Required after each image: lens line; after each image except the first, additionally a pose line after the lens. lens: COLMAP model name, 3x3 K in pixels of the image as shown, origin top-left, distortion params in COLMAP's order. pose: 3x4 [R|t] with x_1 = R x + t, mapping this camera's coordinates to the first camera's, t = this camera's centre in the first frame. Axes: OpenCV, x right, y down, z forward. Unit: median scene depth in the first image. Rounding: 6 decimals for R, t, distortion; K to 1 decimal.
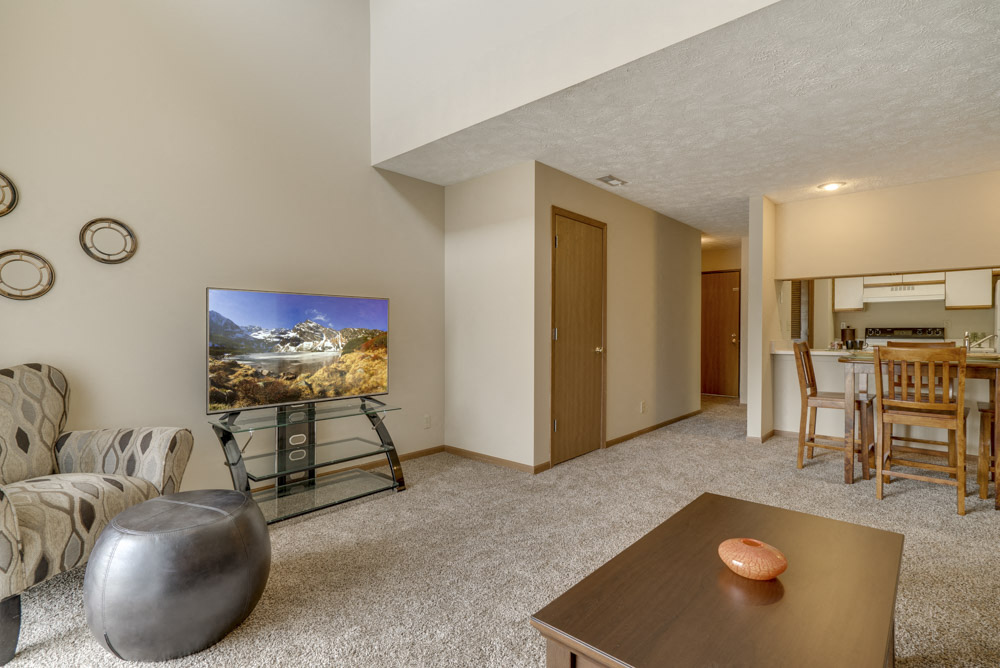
lens RADIAL K [[483.6, 0, 500.0], [0, 483.6, 334.0], [0, 0, 1]] dist [-0.000618, -0.000003]
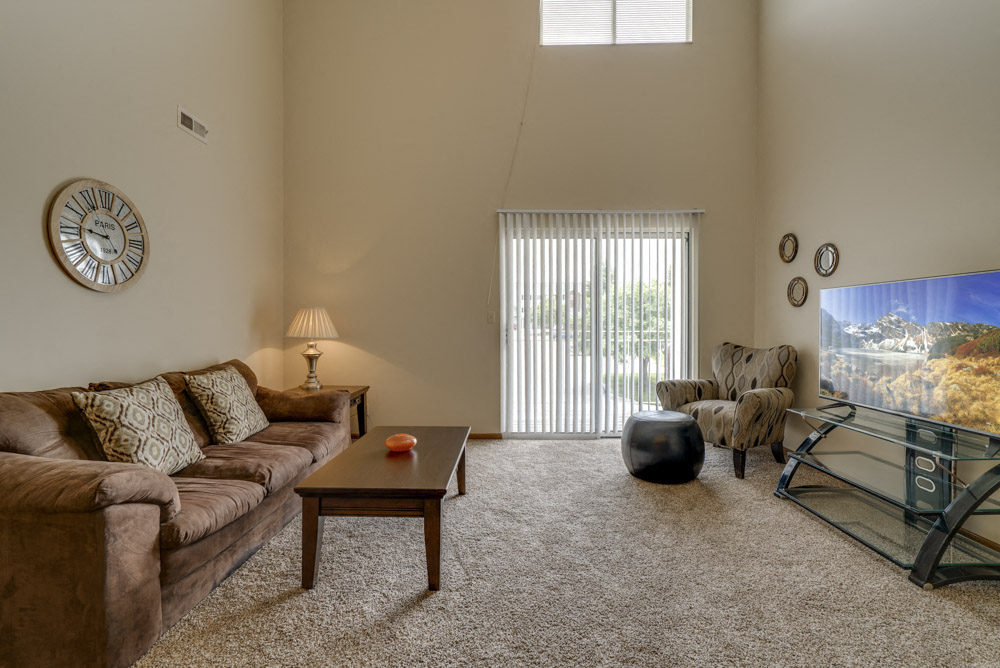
lens RADIAL K [[462.2, 0, 500.0], [0, 462.2, 334.0], [0, 0, 1]] dist [-0.000667, 0.000032]
pose [[-0.755039, 0.011804, -0.655573, 0.596231], [-0.005202, 0.999699, 0.023991, -0.007569], [0.655659, 0.021524, -0.754751, 1.104864]]
